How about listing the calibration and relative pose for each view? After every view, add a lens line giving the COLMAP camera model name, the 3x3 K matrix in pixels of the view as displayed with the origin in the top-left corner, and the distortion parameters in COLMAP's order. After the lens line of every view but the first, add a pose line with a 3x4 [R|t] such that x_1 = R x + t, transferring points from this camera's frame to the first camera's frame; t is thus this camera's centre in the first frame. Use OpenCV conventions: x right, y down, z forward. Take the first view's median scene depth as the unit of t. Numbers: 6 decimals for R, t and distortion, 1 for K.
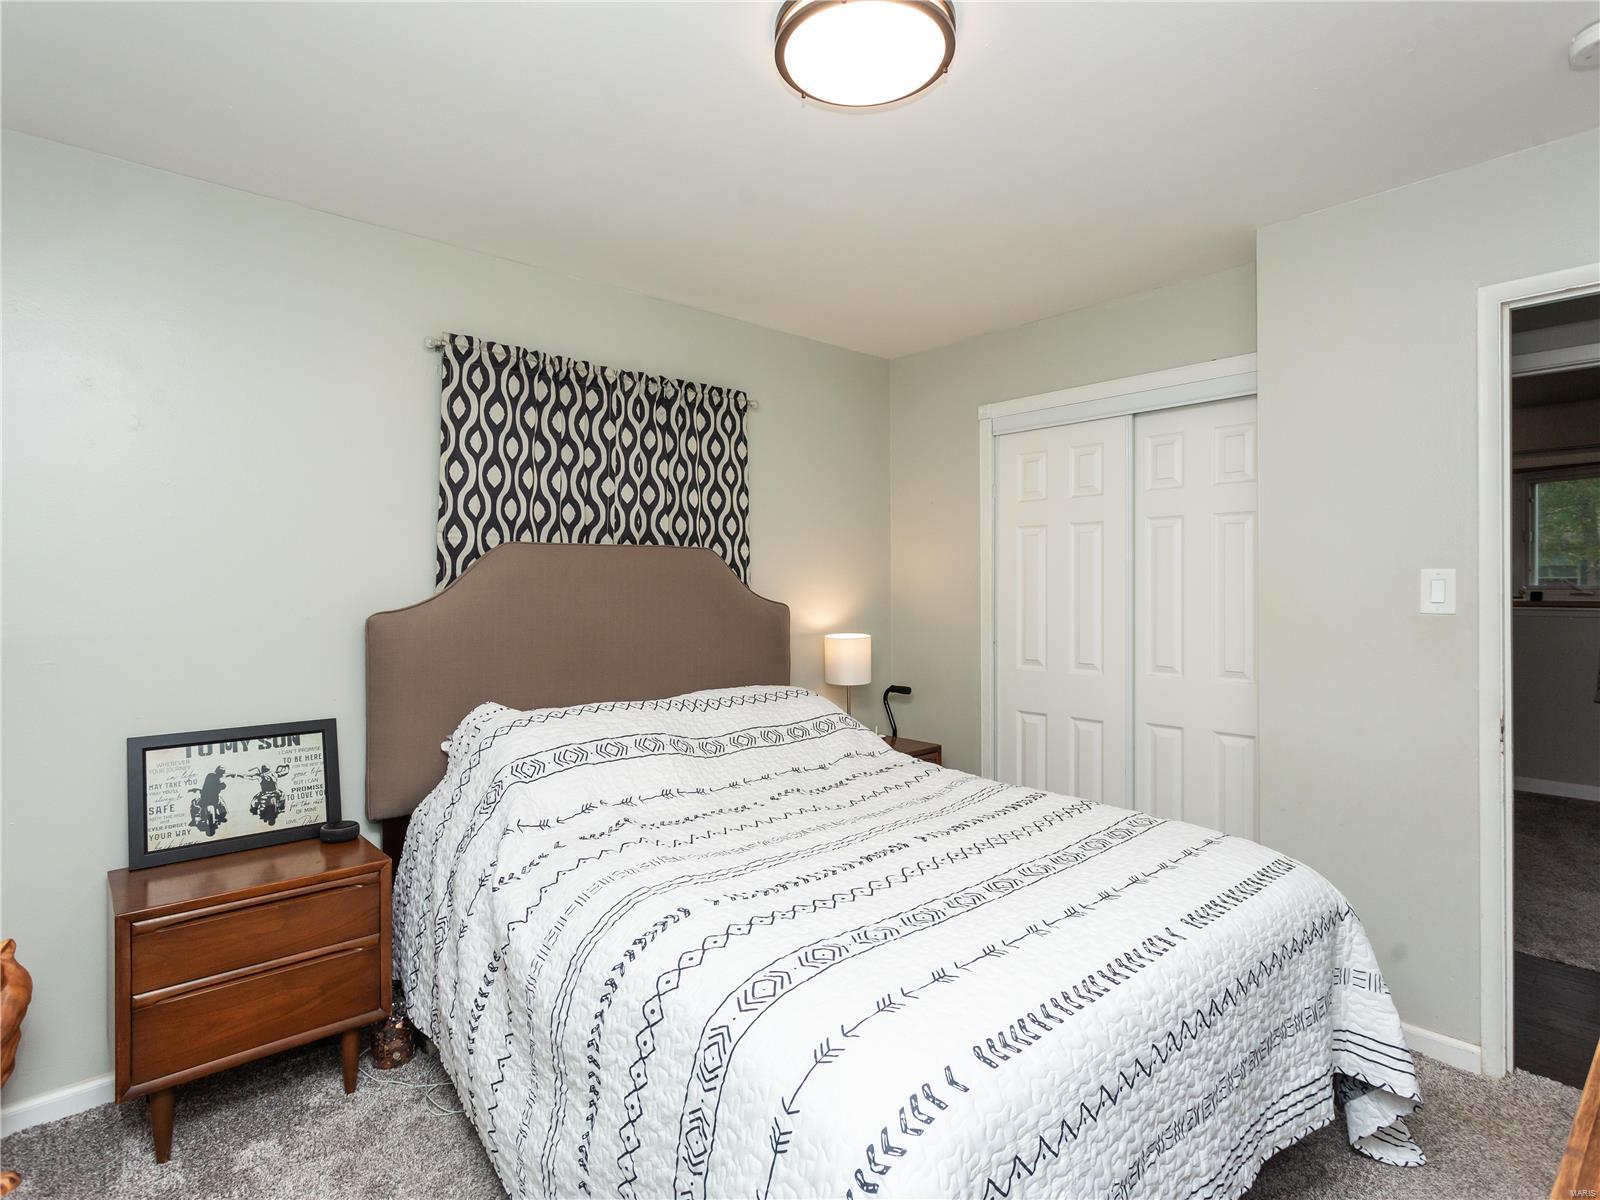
lens RADIAL K [[842.4, 0, 790.7], [0, 842.4, 586.6], [0, 0, 1]] dist [0.005923, 0.002543]
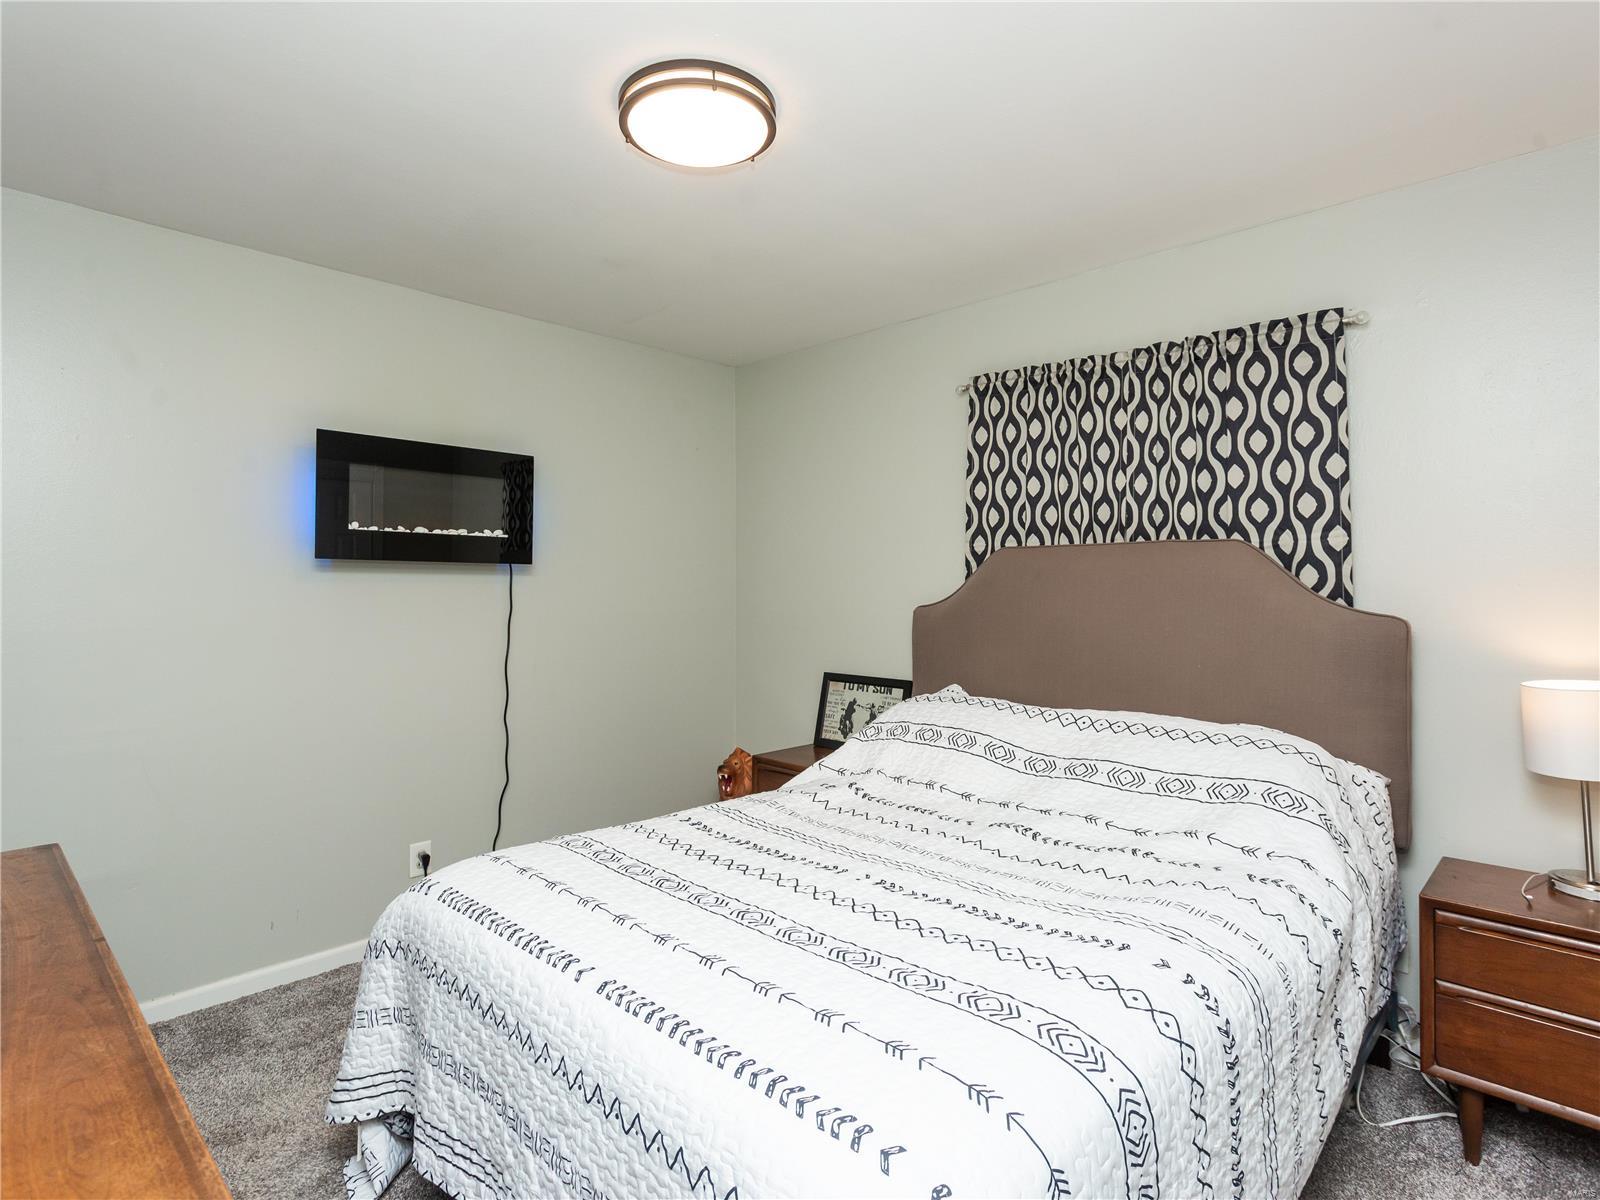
lens RADIAL K [[842.4, 0, 790.7], [0, 842.4, 586.6], [0, 0, 1]] dist [0.005923, 0.002543]
pose [[0.061219, -0.012343, -0.998048, 0.778227], [-0.026395, 0.999554, -0.013981, 0.023618], [0.997775, 0.027199, 0.060866, 0.665402]]
